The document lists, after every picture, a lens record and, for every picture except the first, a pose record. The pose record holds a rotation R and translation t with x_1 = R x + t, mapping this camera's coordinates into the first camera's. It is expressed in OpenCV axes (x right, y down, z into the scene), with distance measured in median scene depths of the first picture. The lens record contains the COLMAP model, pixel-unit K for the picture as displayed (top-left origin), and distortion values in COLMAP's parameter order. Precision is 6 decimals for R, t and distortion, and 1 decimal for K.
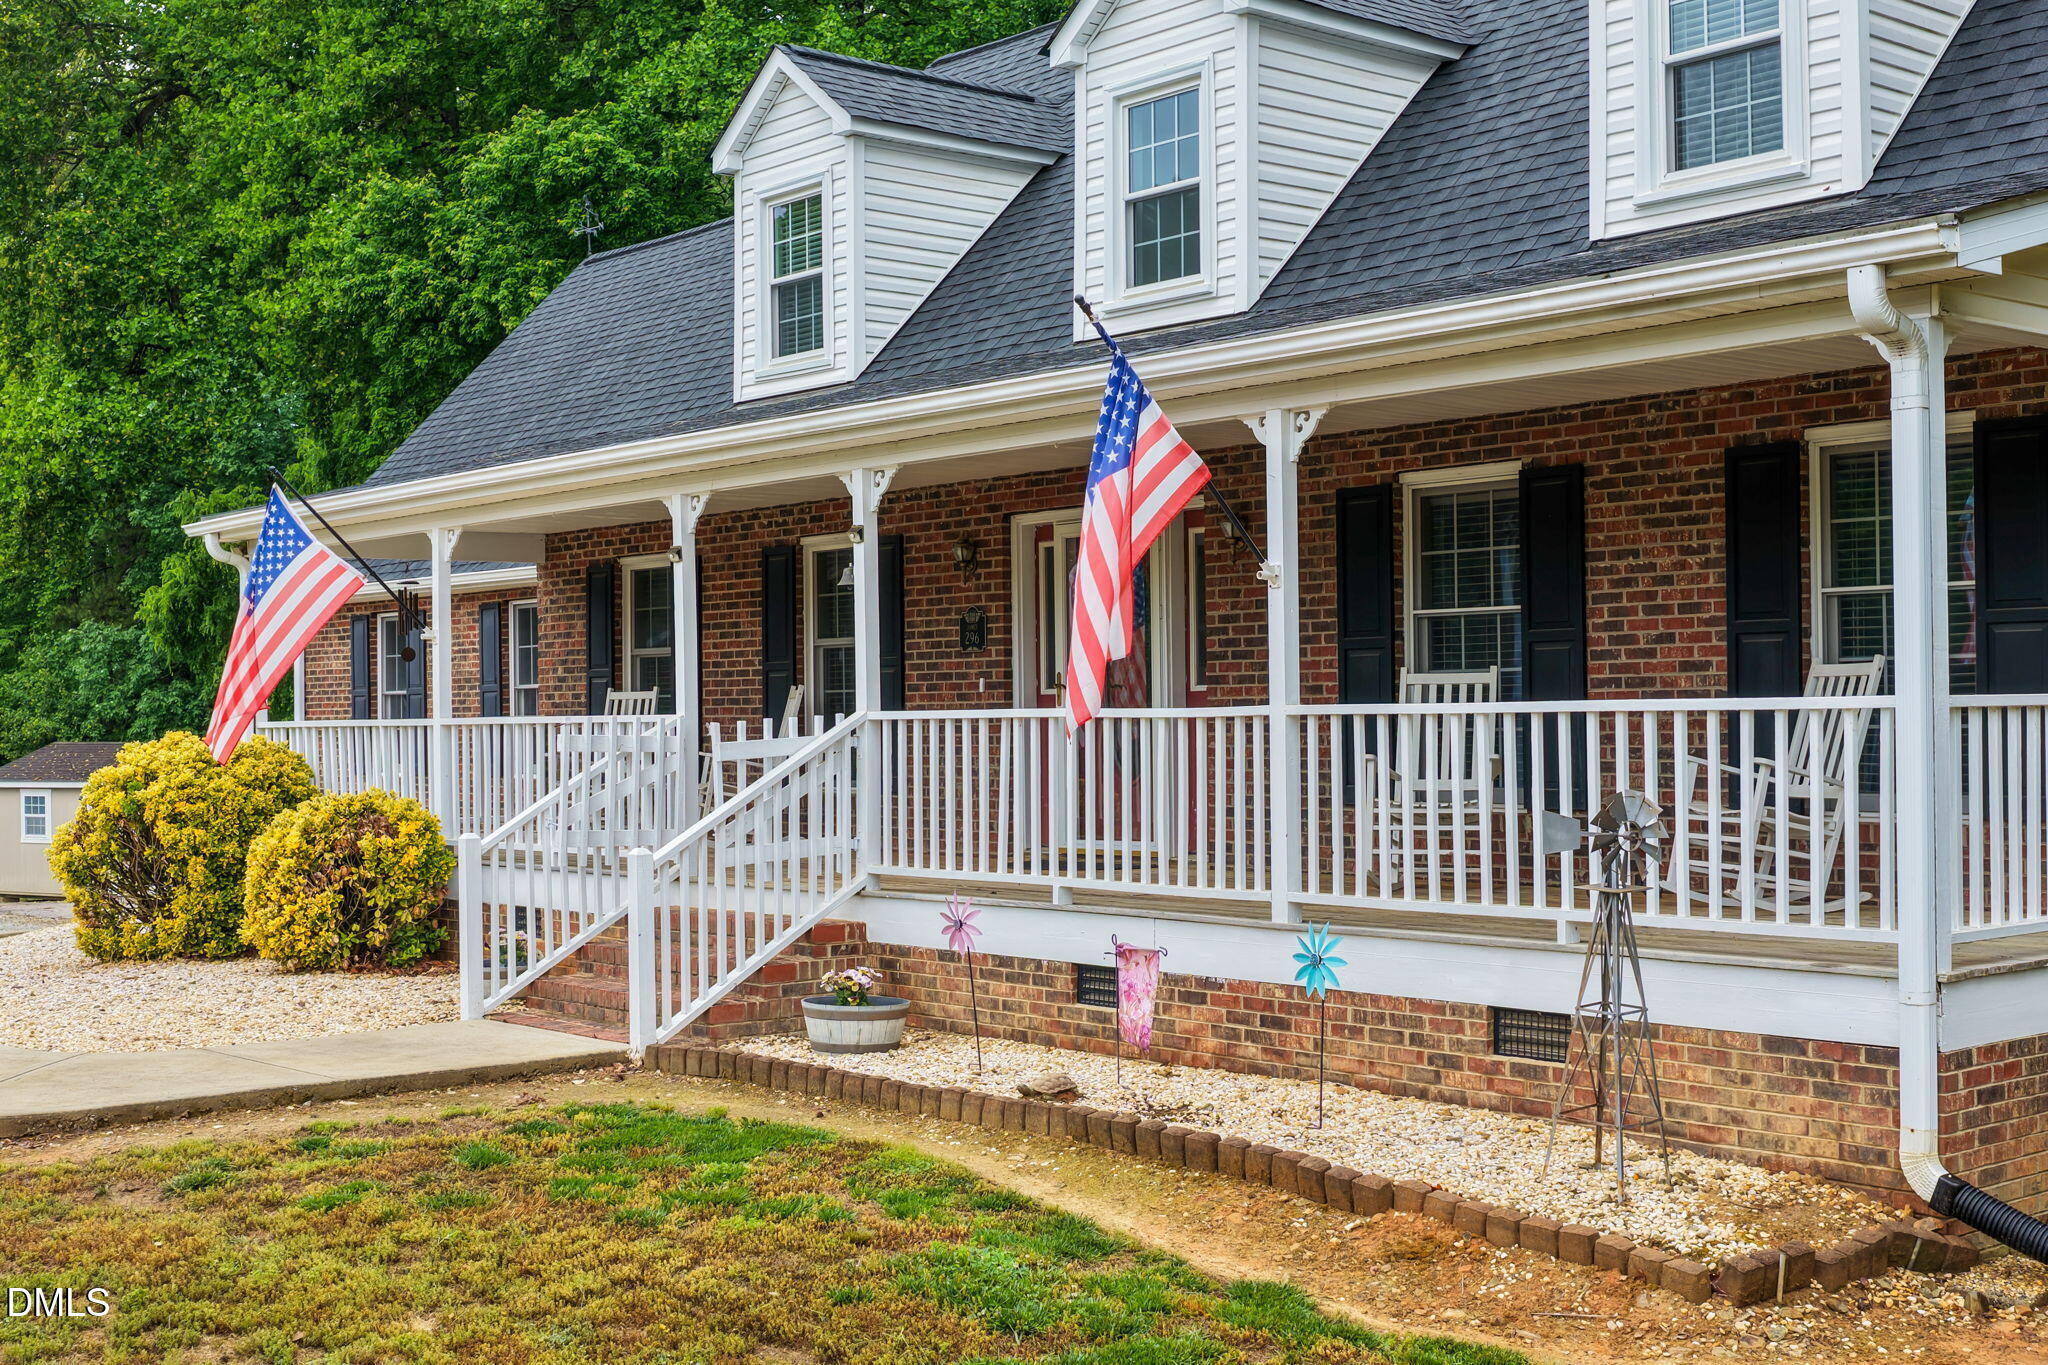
lens RADIAL K [[2518.3, 0, 964.5], [0, 2518.3, 694.0], [0, 0, 1]] dist [-0.000888, 0.000000]
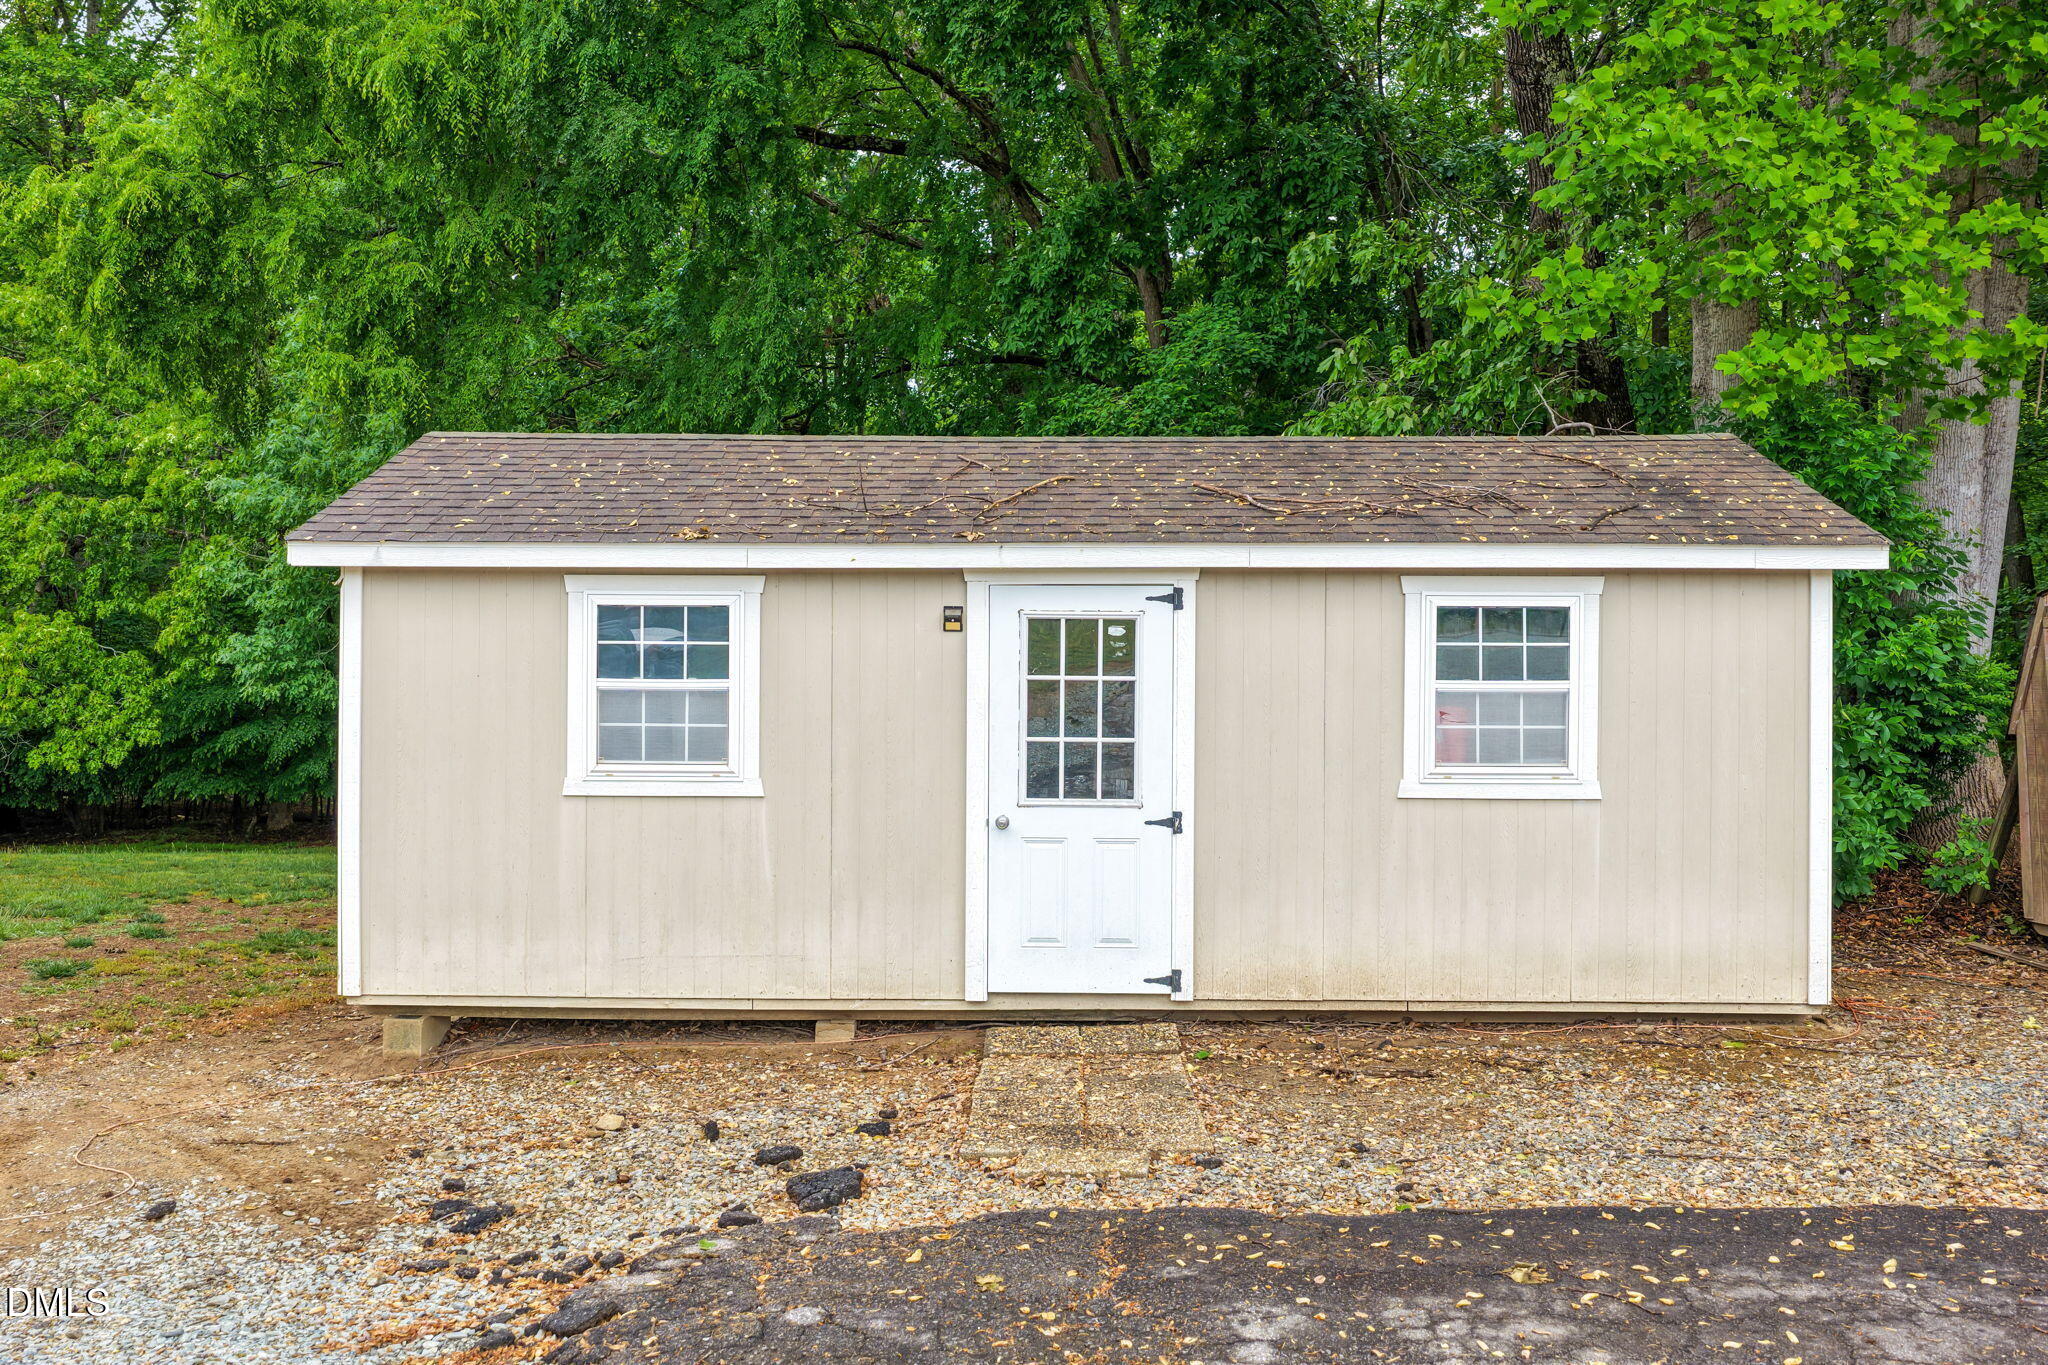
lens RADIAL K [[1716.0, 0, 1027.7], [0, 1716.0, 665.3], [0, 0, 1]] dist [-0.005940, 0.031936]
pose [[0.843233, 0.006967, 0.537502, -1.372080], [-0.018915, 0.999681, 0.016715, 0.137255], [-0.537215, -0.024261, 0.843097, 2.689447]]
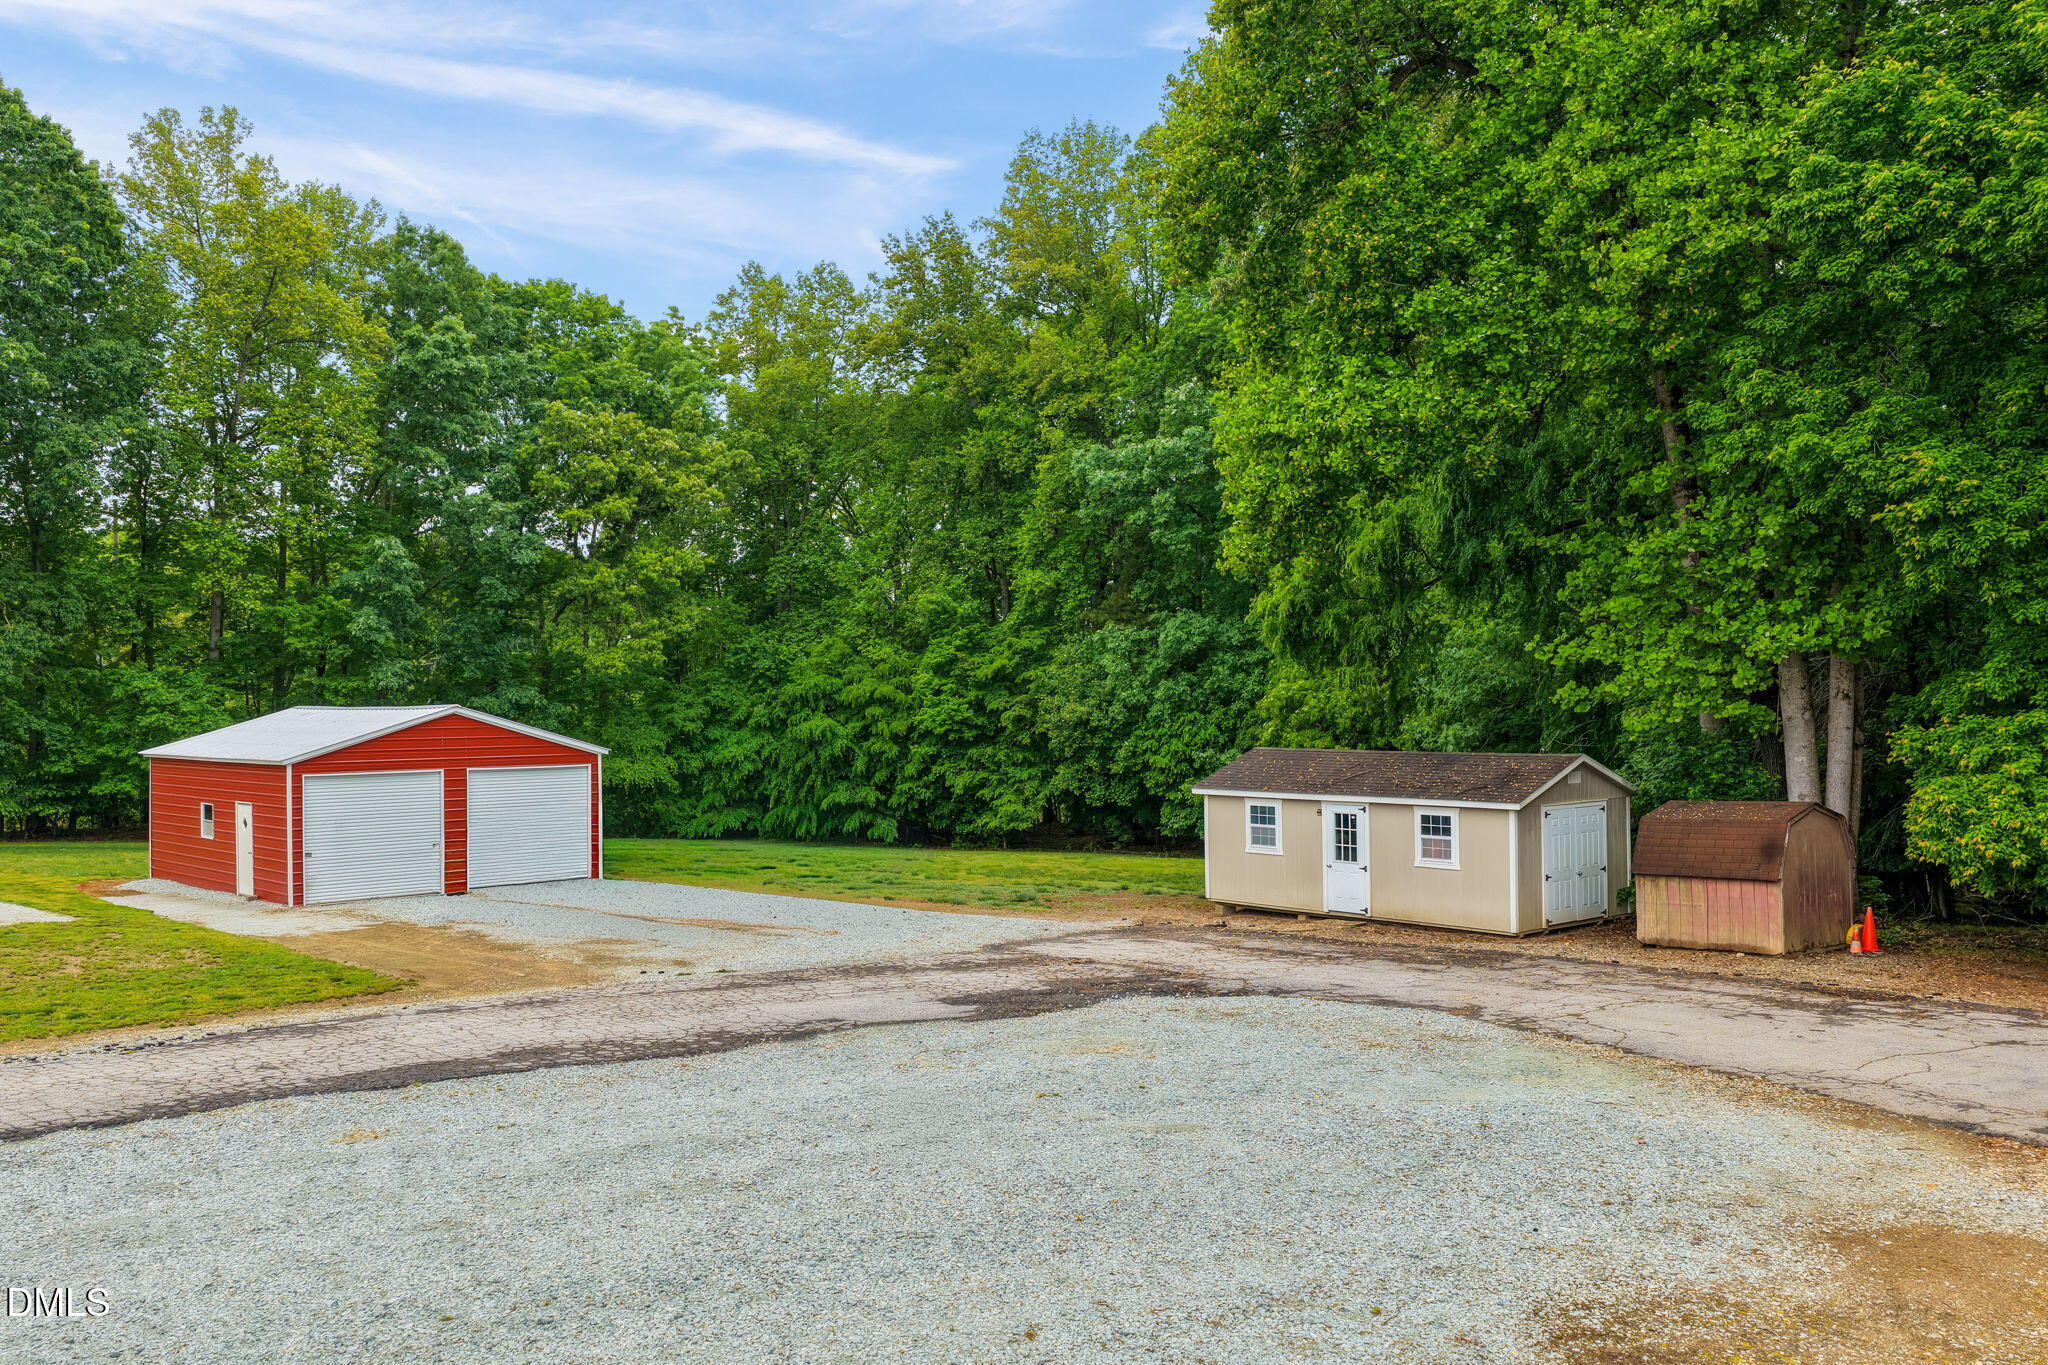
lens RADIAL K [[1716.0, 0, 1051.9], [0, 1716.0, 704.7], [0, 0, 1]] dist [-0.005940, 0.031936]
pose [[0.963059, 0.001557, -0.269285, -0.859280], [0.004419, 0.999757, 0.021585, -0.043650], [0.269254, -0.021978, 0.962819, 1.077005]]
